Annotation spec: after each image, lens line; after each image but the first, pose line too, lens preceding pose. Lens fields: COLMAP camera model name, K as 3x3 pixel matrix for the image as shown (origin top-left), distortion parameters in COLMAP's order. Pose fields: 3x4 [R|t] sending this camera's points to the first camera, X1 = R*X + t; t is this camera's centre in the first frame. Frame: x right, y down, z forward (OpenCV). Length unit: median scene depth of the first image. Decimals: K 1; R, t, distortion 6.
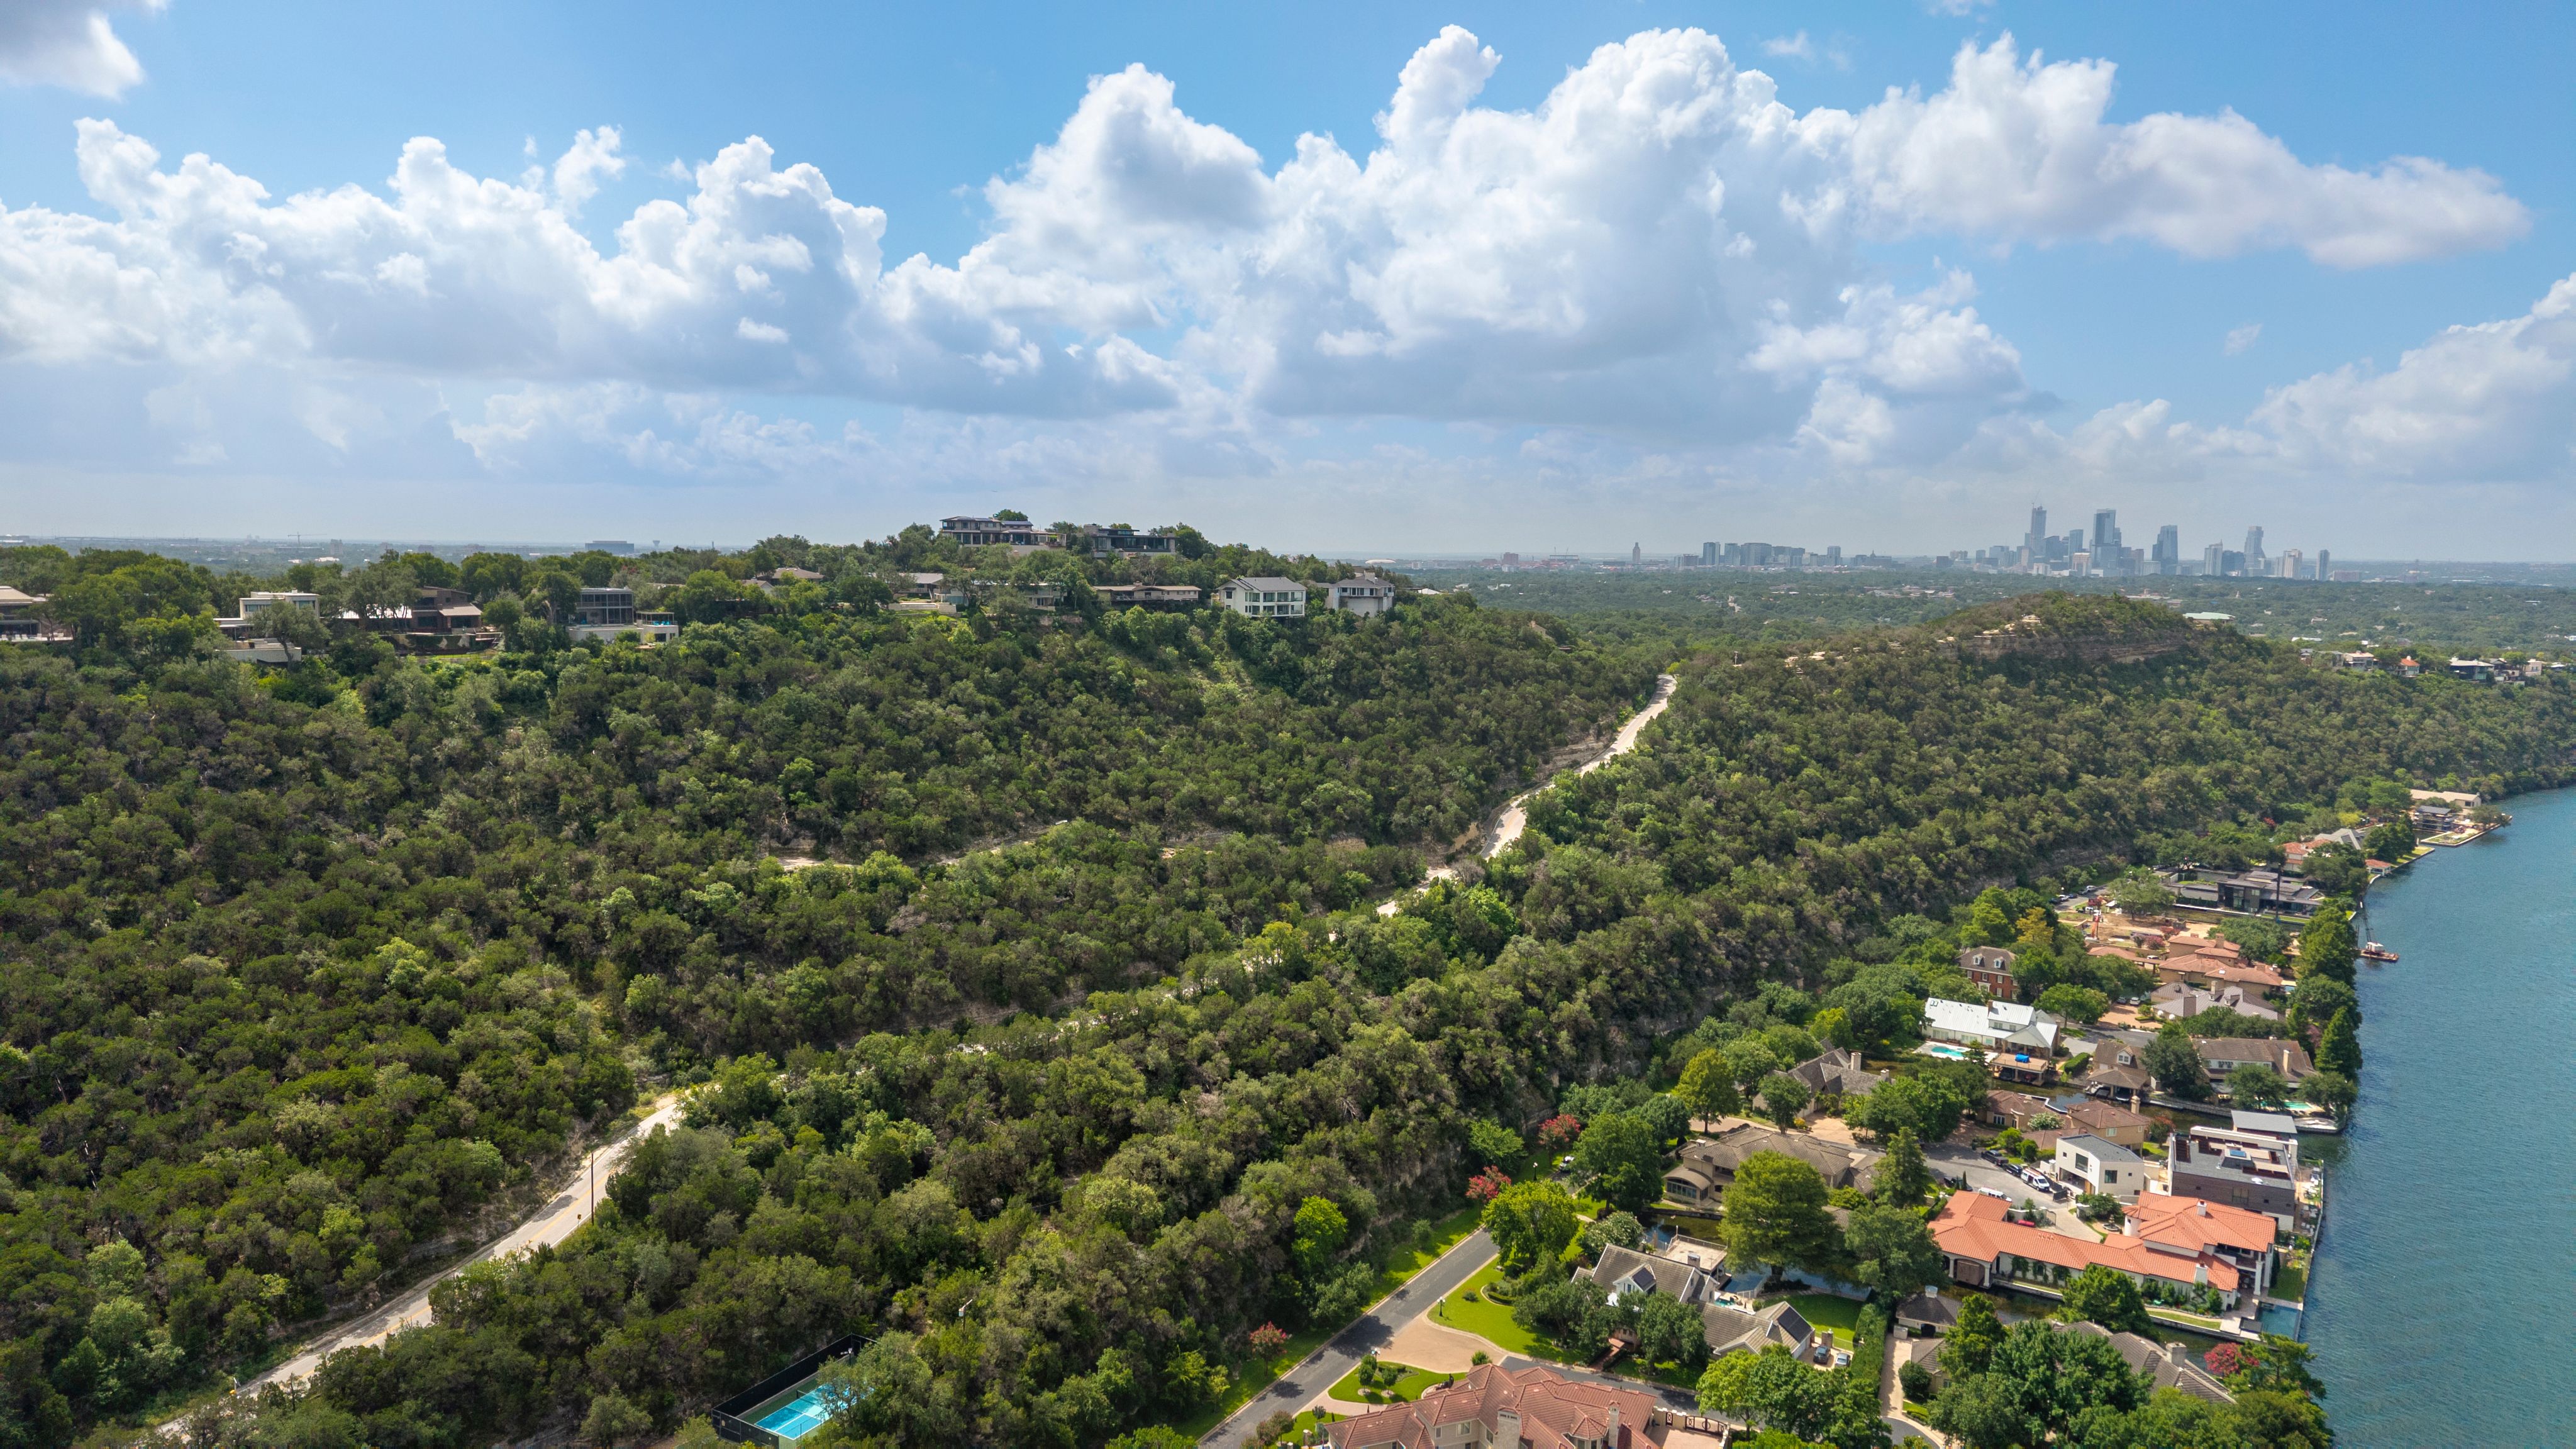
lens RADIAL K [[1730.2, 0, 1291.4], [0, 1730.2, 785.2], [0, 0, 1]] dist [0.028283, -0.038002]
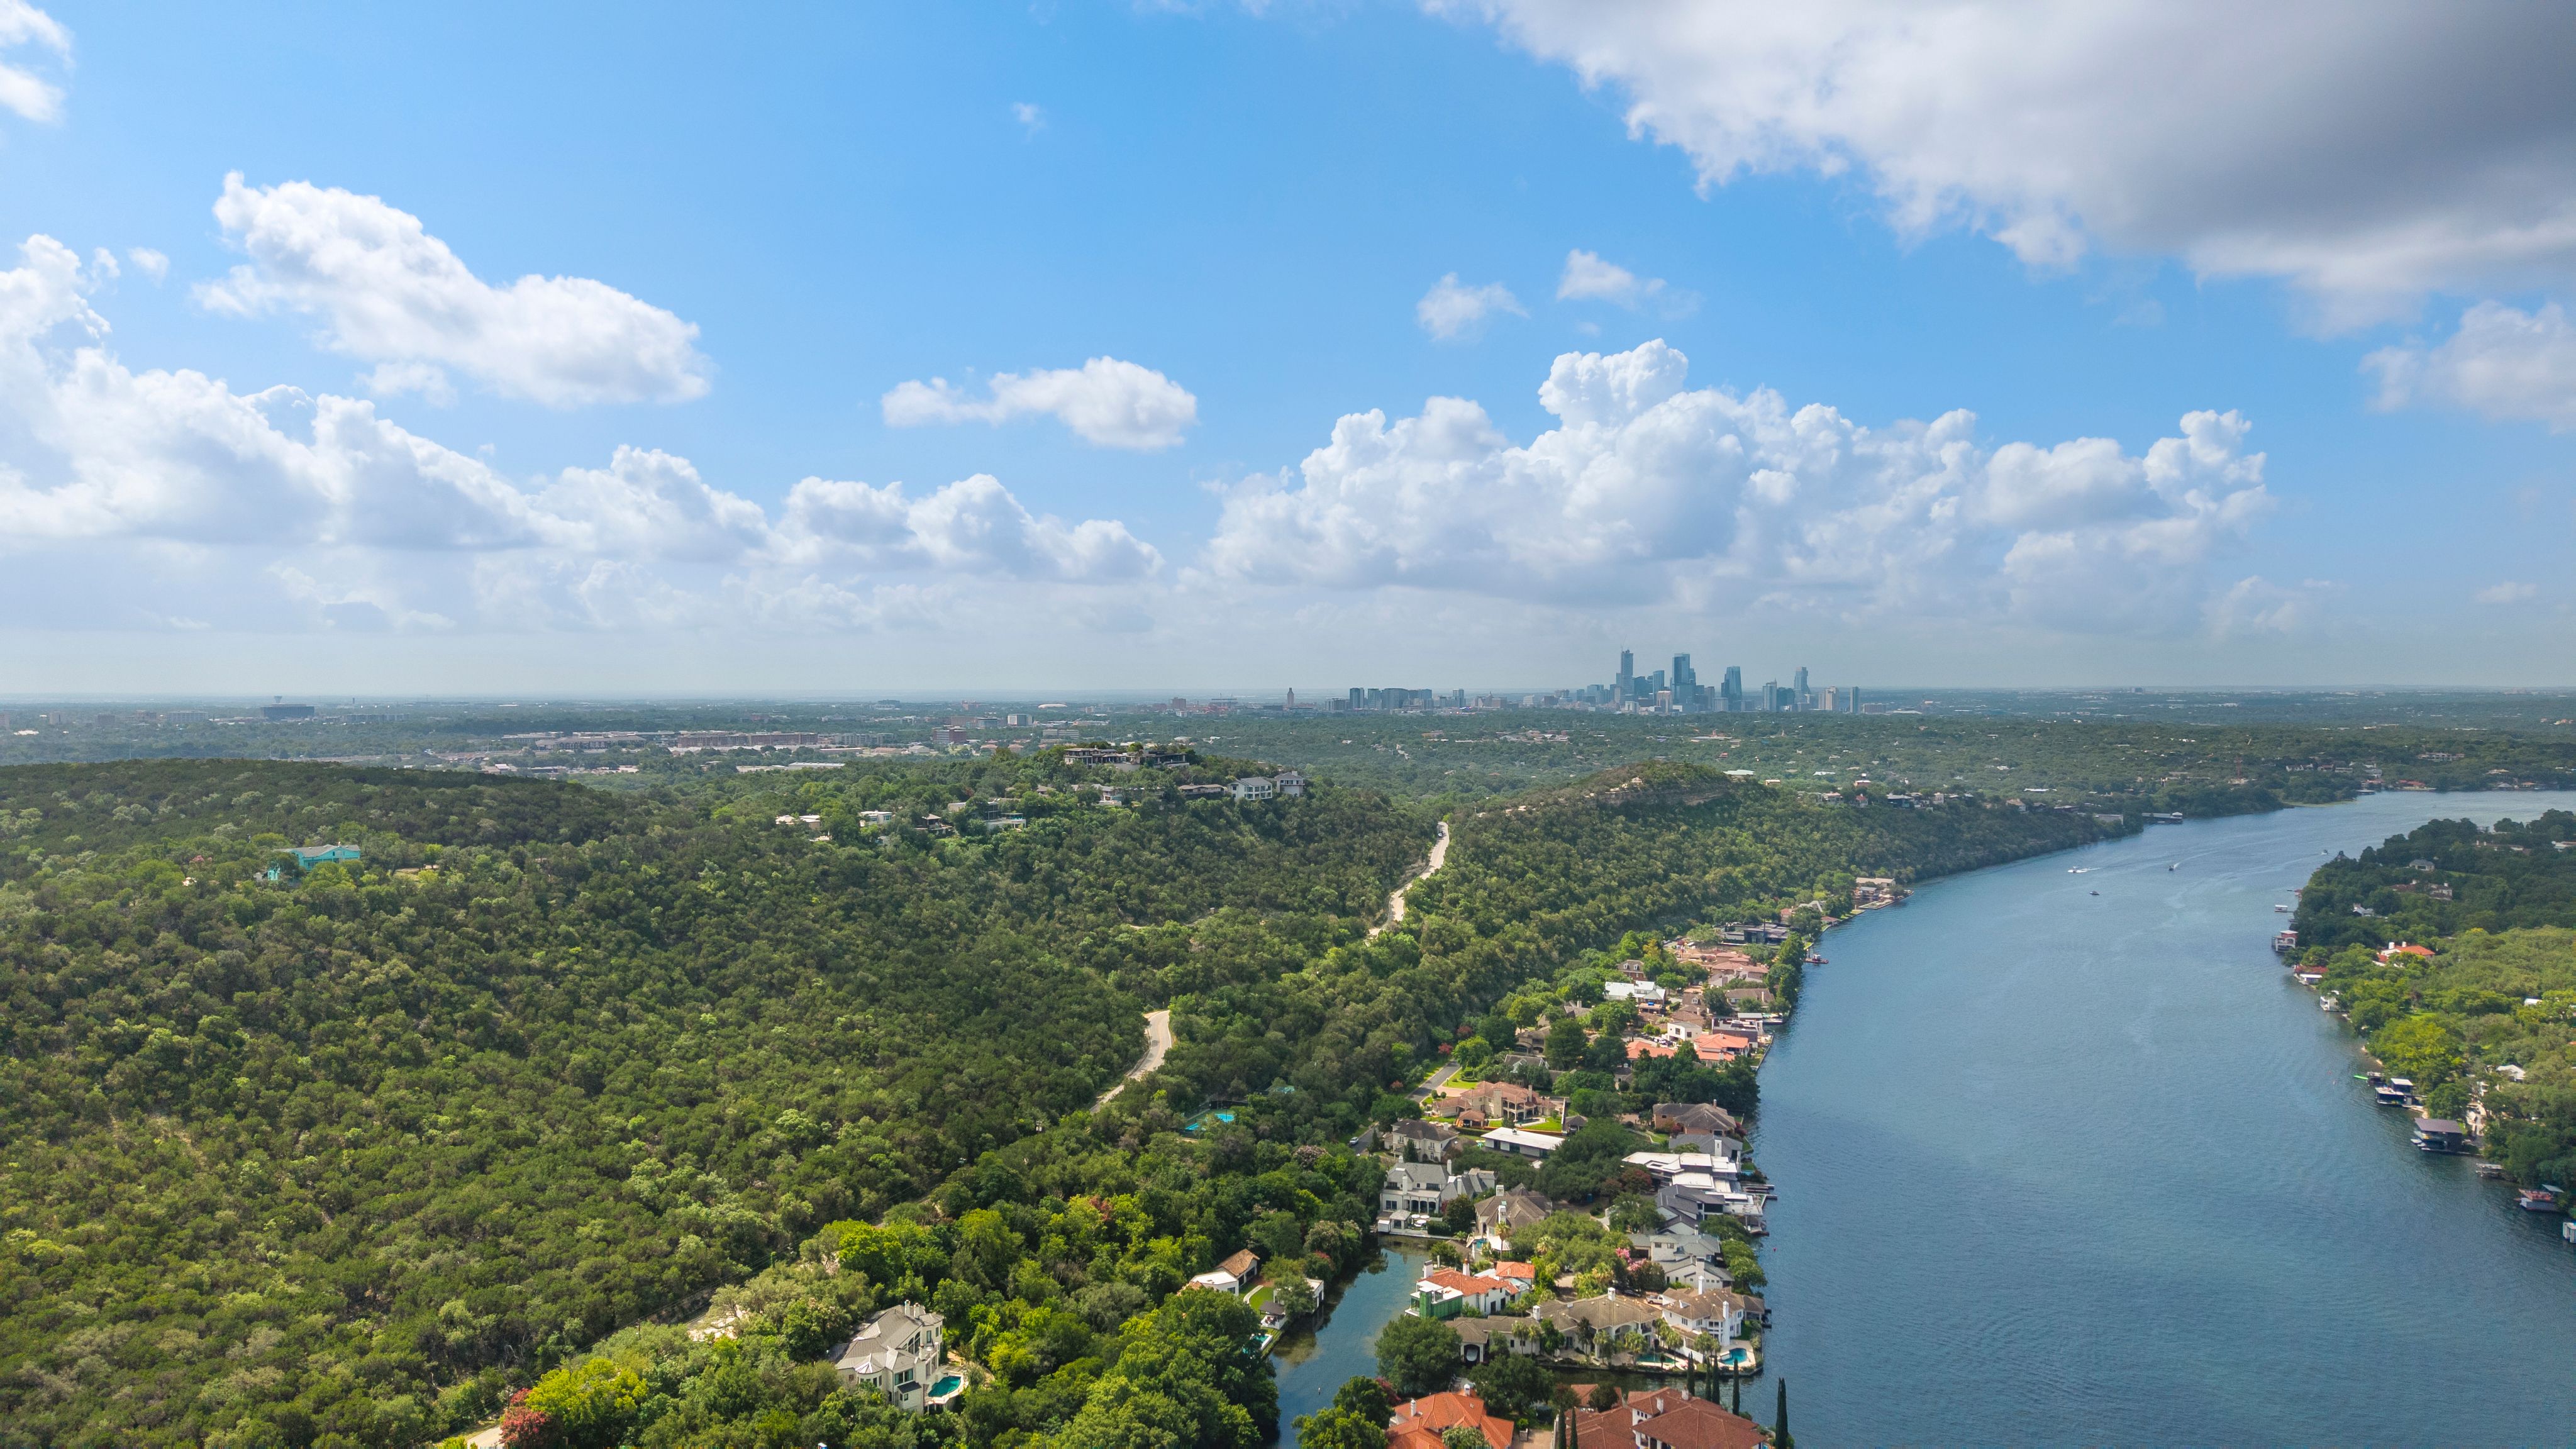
lens RADIAL K [[1730.2, 0, 1291.4], [0, 1730.2, 785.2], [0, 0, 1]] dist [0.028283, -0.038002]
pose [[0.977552, -0.022610, 0.209475, -0.290116], [0.038568, 0.996629, -0.072408, 0.017733], [-0.207132, 0.078862, 0.975129, -0.647304]]
